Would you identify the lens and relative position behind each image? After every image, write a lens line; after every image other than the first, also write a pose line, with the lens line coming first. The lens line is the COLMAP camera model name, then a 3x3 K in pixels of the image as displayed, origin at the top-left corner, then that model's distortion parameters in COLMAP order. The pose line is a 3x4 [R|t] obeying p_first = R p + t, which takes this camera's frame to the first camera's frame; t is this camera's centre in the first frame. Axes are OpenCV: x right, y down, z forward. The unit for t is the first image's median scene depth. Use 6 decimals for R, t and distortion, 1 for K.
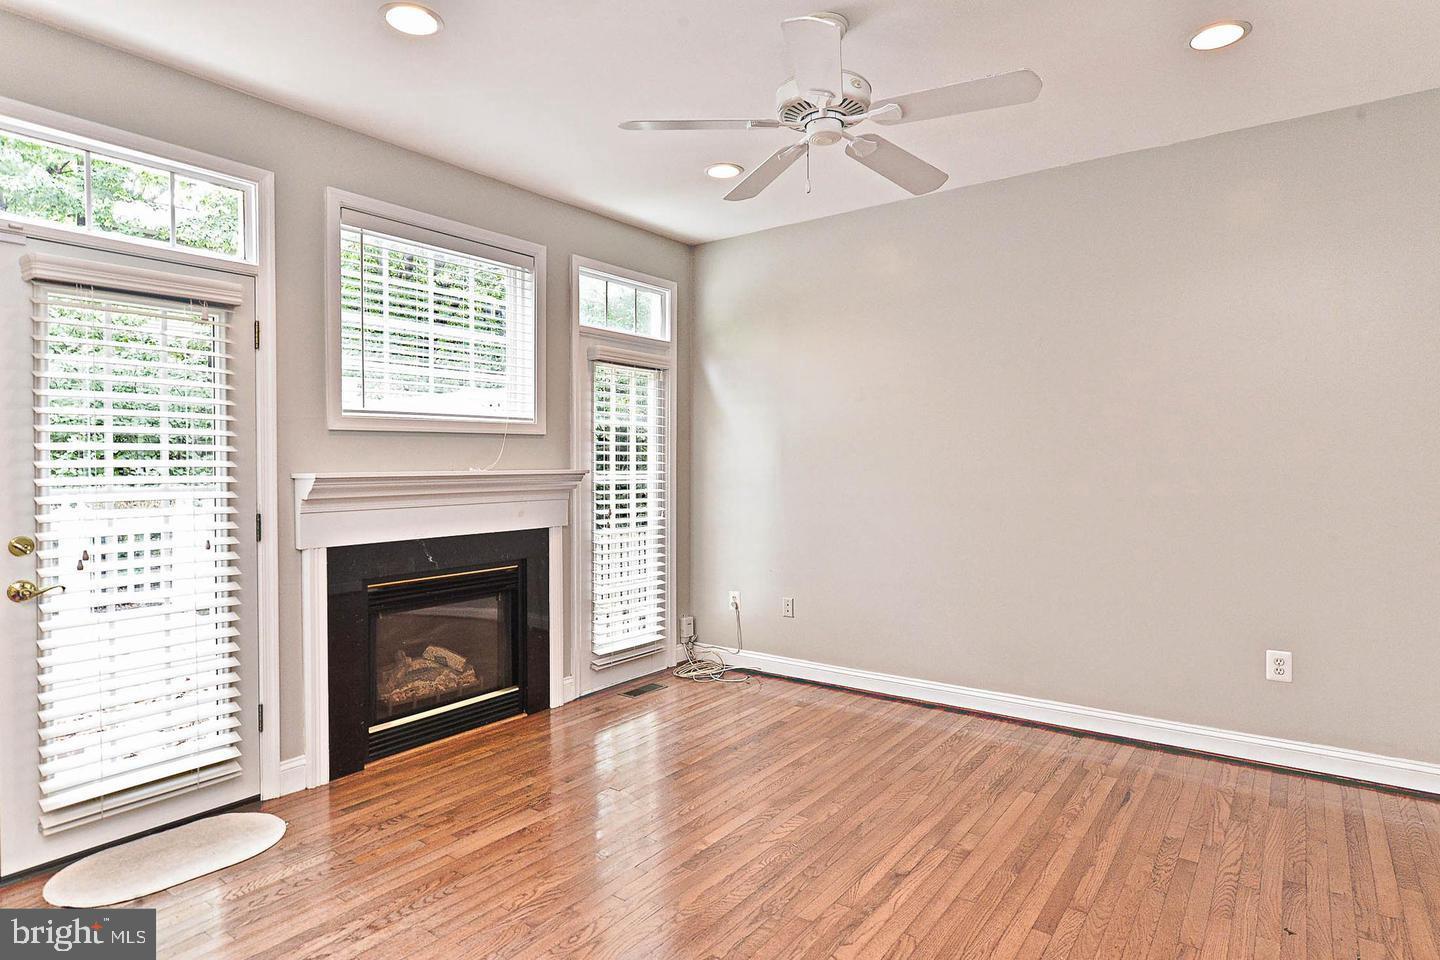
lens RADIAL K [[804.1, 0, 726.7], [0, 804.1, 478.6], [0, 0, 1]] dist [-0.011583, 0.002958]
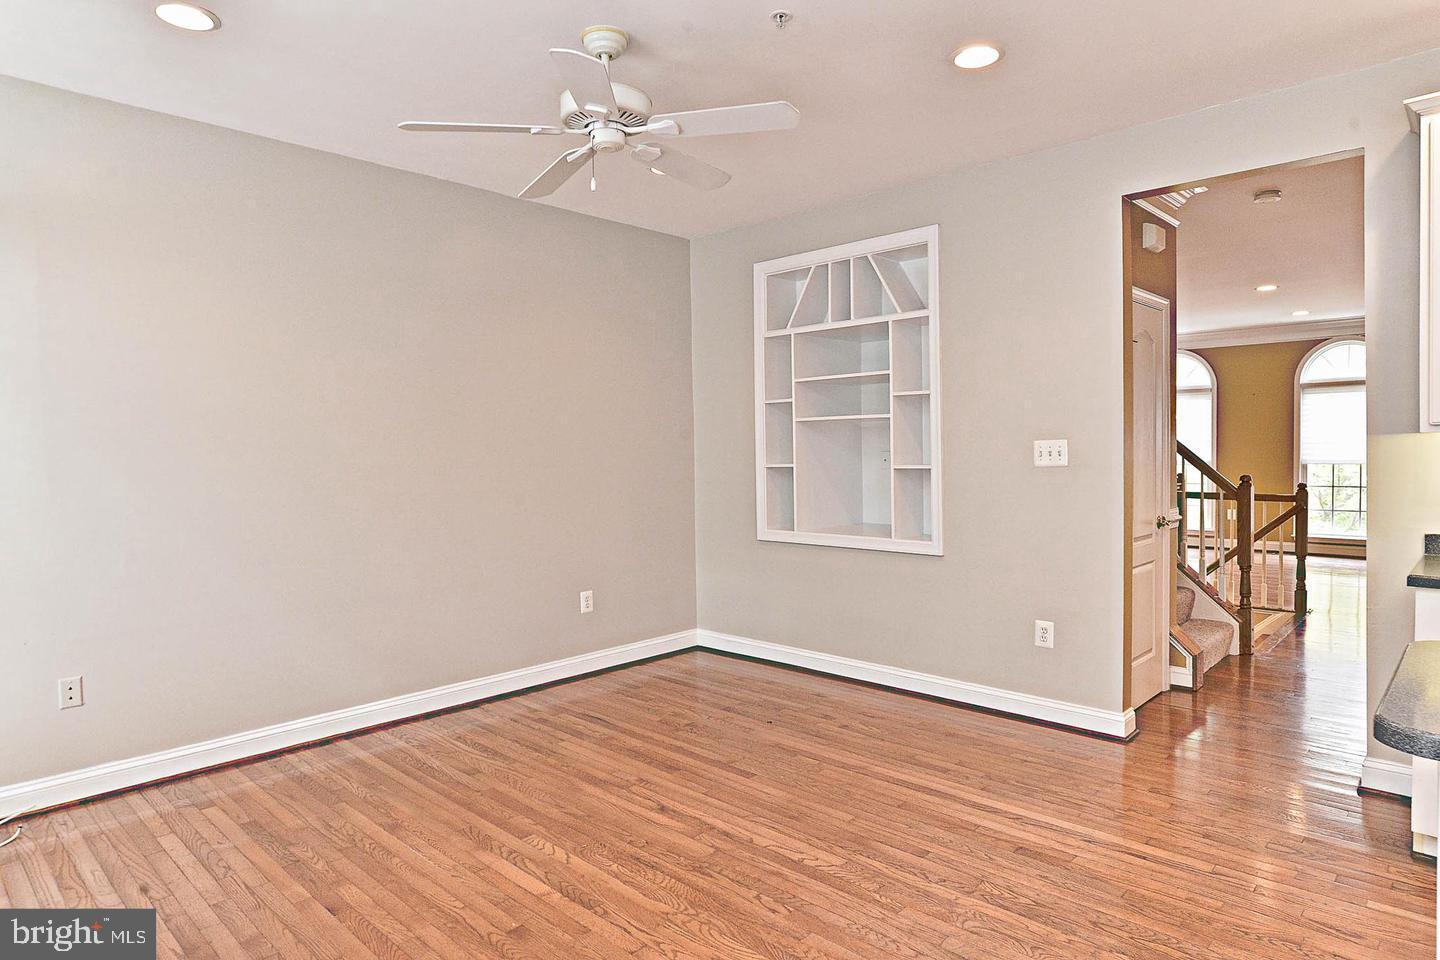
lens RADIAL K [[845.0, 0, 733.9], [0, 845.0, 470.5], [0, 0, 1]] dist [-0.003357, -0.002726]
pose [[0.107961, -0.020588, 0.993942, -0.837890], [0.032978, 0.999309, 0.017117, -0.018852], [-0.993608, 0.030930, 0.108566, 0.620824]]
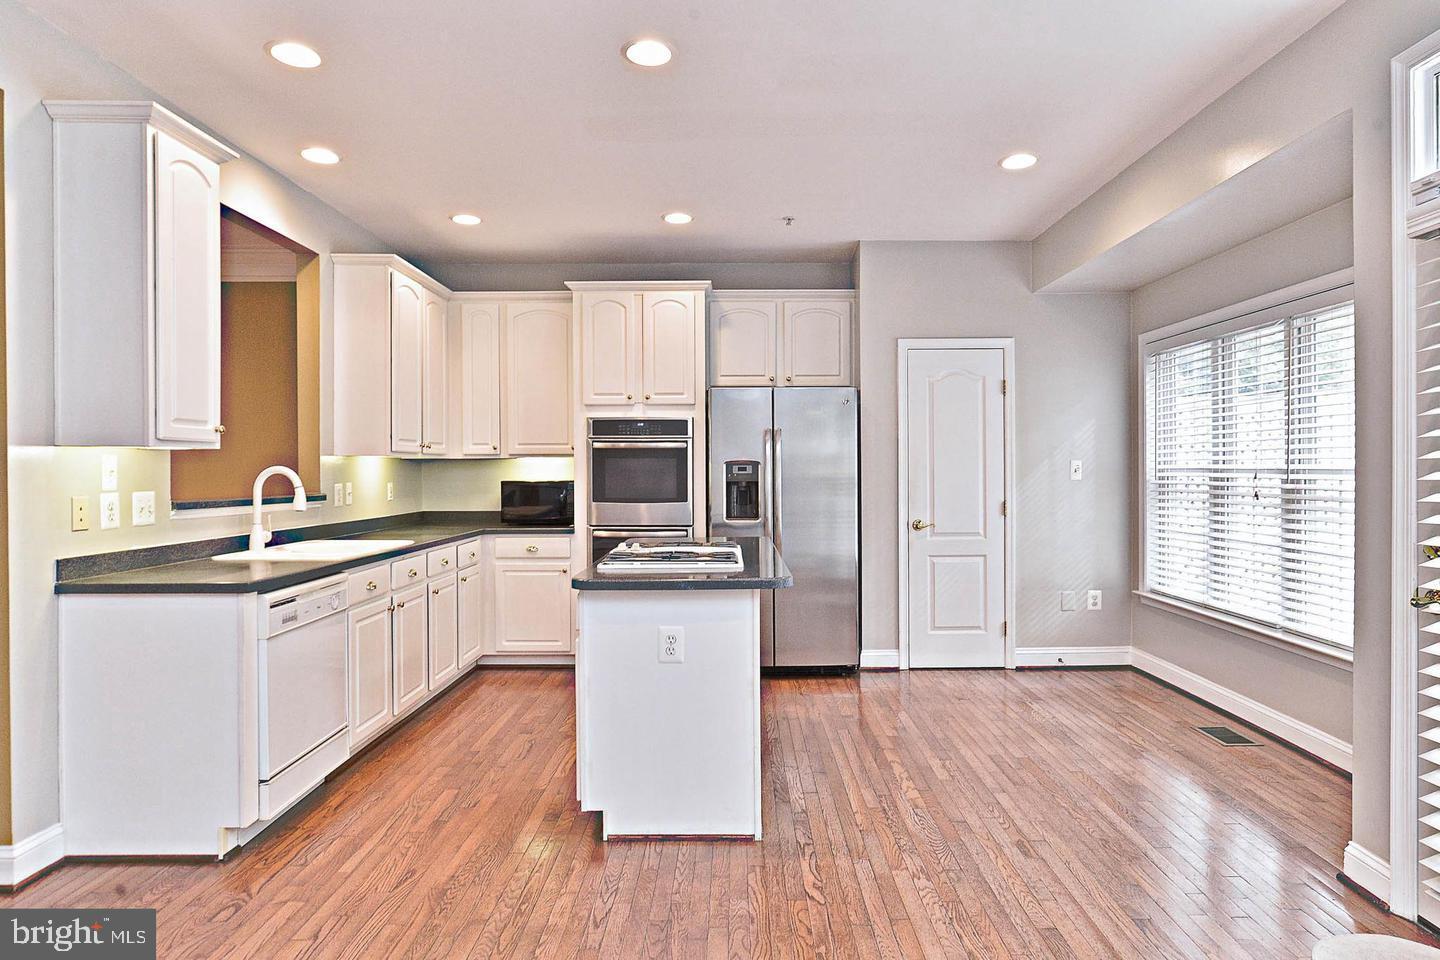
lens RADIAL K [[804.1, 0, 725.7], [0, 804.1, 474.9], [0, 0, 1]] dist [-0.011583, 0.002958]
pose [[-0.804503, 0.012672, -0.593814, 0.208877], [-0.002556, 0.999689, 0.024797, -0.011187], [0.593944, 0.021467, -0.804220, 1.030203]]
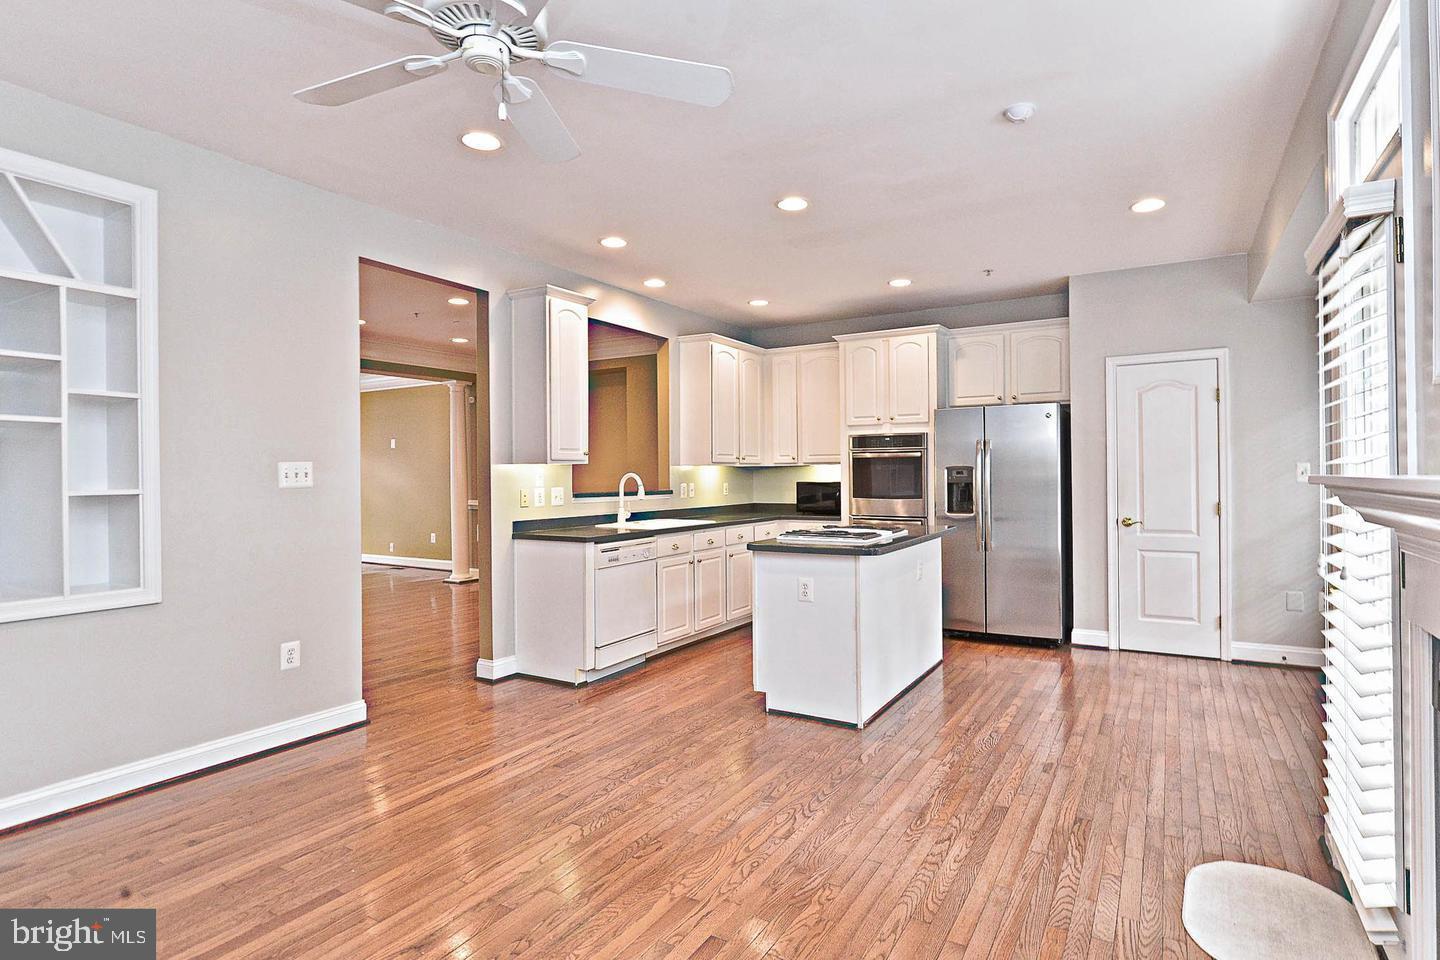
lens RADIAL K [[727.0, 0, 748.5], [0, 727.0, 470.1], [0, 0, 1]] dist [-0.007107, 0.000332]
pose [[-0.993124, 0.013393, -0.116300, -0.045961], [0.011799, 0.999827, 0.014383, -0.022557], [0.116472, 0.012912, -0.993110, 1.512254]]
